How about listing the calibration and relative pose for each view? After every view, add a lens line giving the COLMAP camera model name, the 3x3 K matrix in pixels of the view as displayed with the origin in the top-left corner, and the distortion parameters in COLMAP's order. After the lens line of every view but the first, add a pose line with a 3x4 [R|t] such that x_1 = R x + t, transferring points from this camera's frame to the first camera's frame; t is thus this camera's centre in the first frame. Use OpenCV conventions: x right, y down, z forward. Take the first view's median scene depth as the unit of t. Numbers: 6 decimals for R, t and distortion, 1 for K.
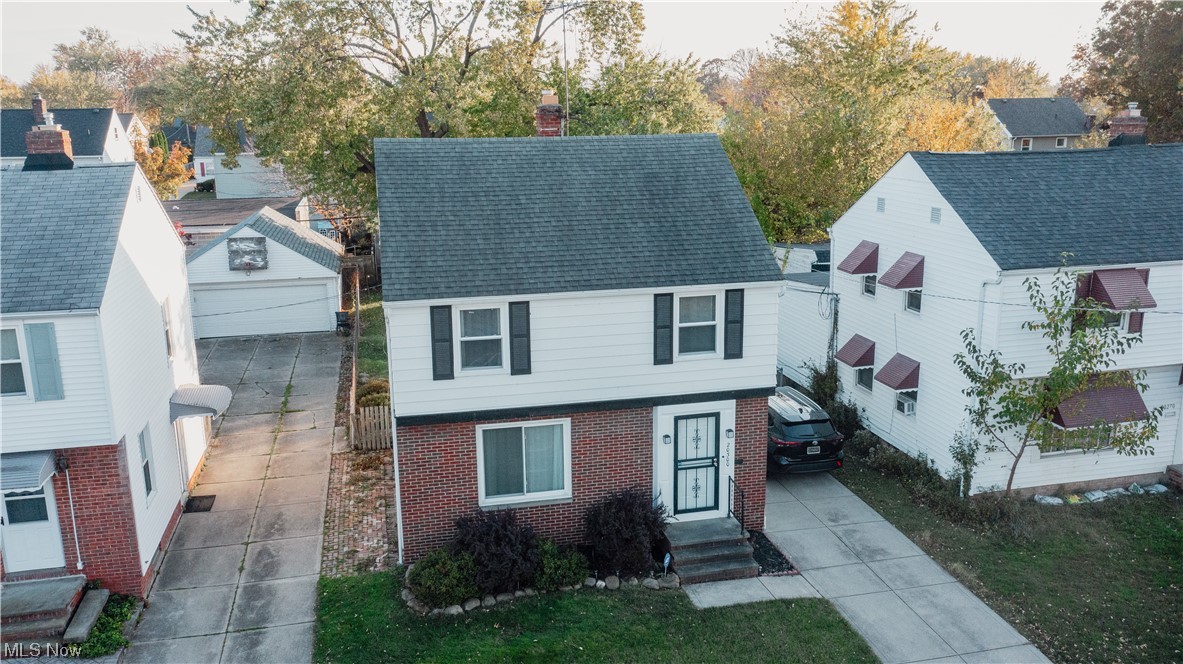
lens RADIAL K [[946.0, 0, 592.0], [0, 946.0, 327.5], [0, 0, 1]] dist [-0.013987, 0.007954]
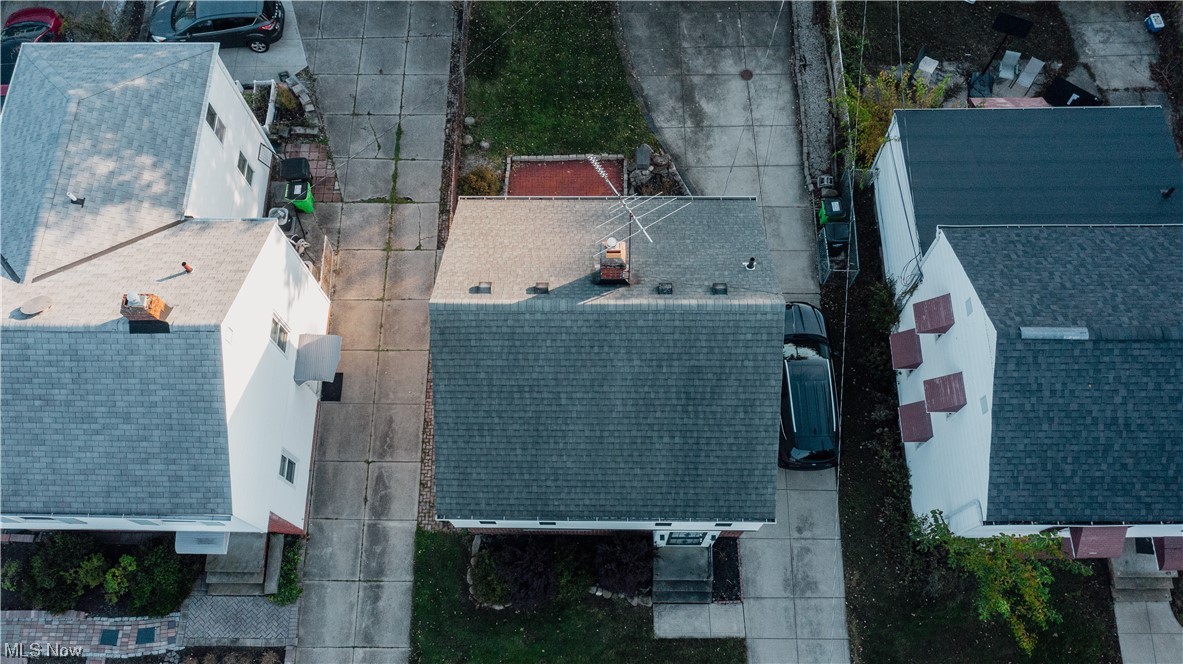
lens RADIAL K [[946.0, 0, 592.3], [0, 946.0, 328.1], [0, 0, 1]] dist [-0.013987, 0.007954]
pose [[0.972914, 0.213907, -0.087651, 0.037838], [-0.049475, 0.563056, 0.824937, -1.116692], [0.225812, -0.798256, 0.558388, 0.484714]]
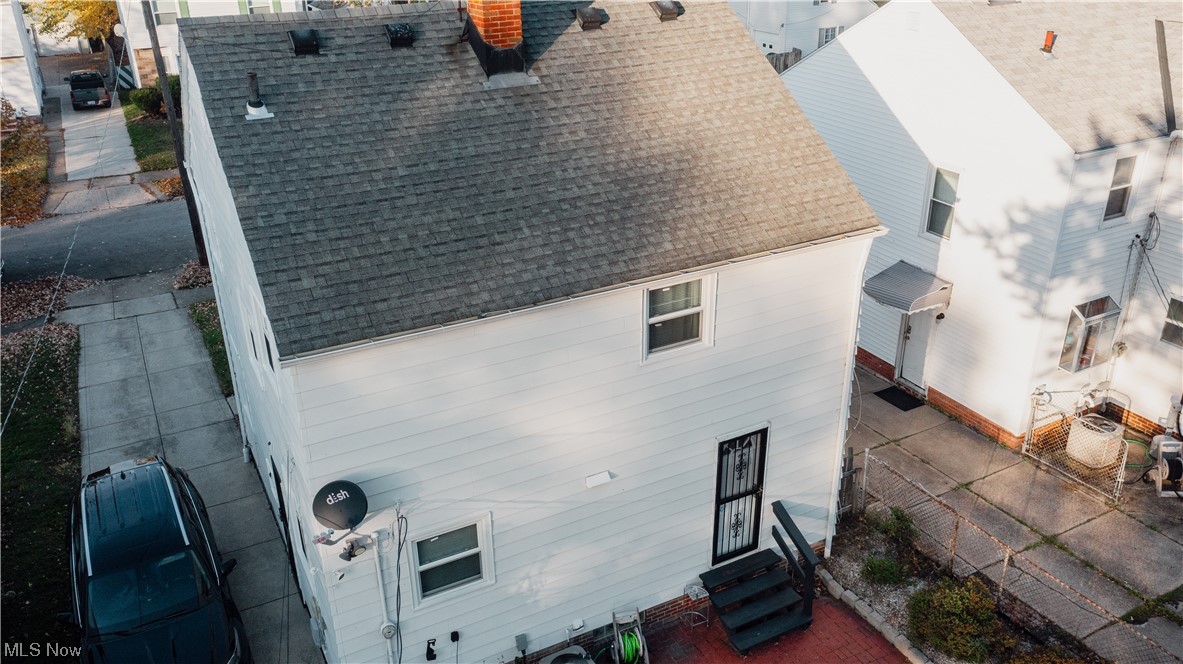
lens RADIAL K [[946.0, 0, 587.2], [0, 946.0, 326.0], [0, 0, 1]] dist [-0.013987, 0.007954]
pose [[-0.968208, 0.125188, -0.216567, 0.058131], [-0.035209, 0.788942, 0.613459, -0.465645], [0.247657, 0.601580, -0.759452, 1.810842]]
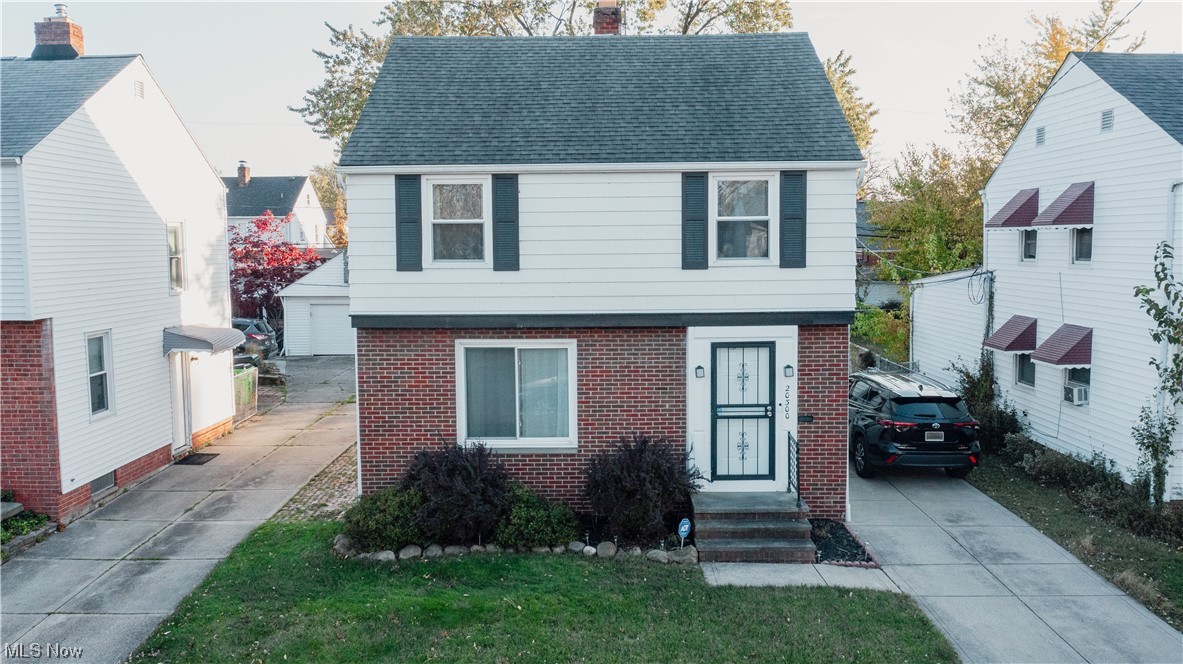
lens RADIAL K [[946.0, 0, 588.5], [0, 946.0, 327.6], [0, 0, 1]] dist [-0.013987, 0.007954]
pose [[0.971466, 0.023913, -0.235969, 0.170499], [-0.056607, 0.989529, -0.132767, 0.188826], [0.230324, 0.142336, 0.962648, 0.252811]]
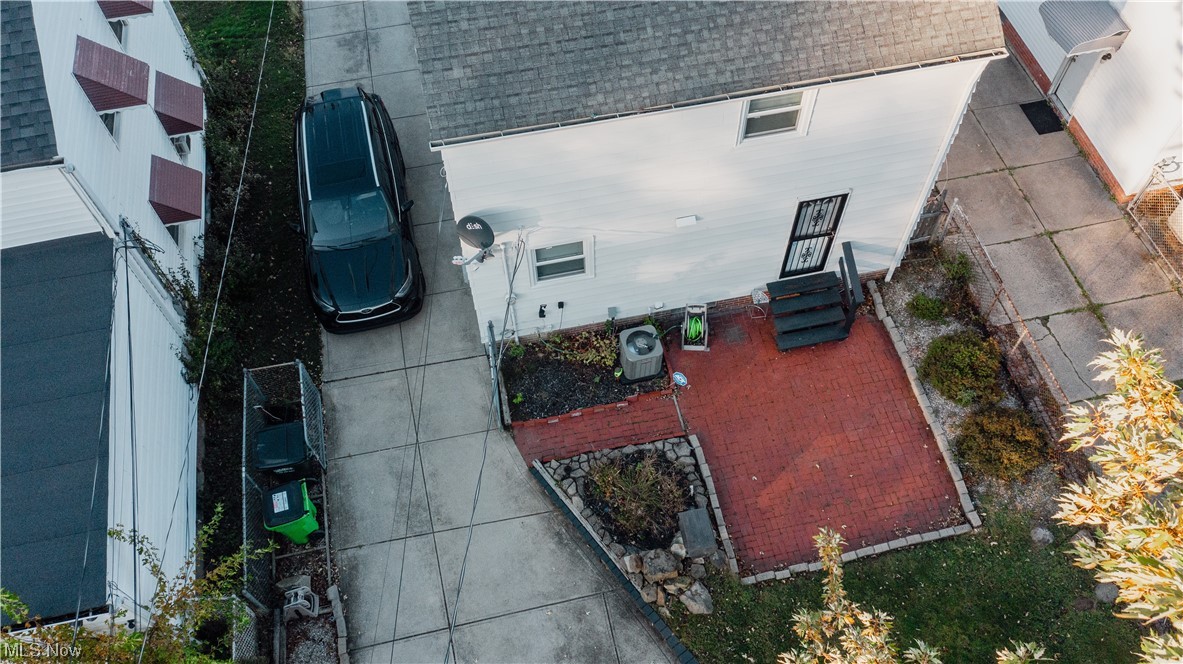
lens RADIAL K [[946.0, 0, 587.2], [0, 946.0, 324.2], [0, 0, 1]] dist [-0.013987, 0.007954]
pose [[-0.999305, -0.006883, 0.036642, -0.021249], [0.032190, 0.336538, 0.941119, -0.702583], [-0.018809, 0.941645, -0.336083, 1.736404]]
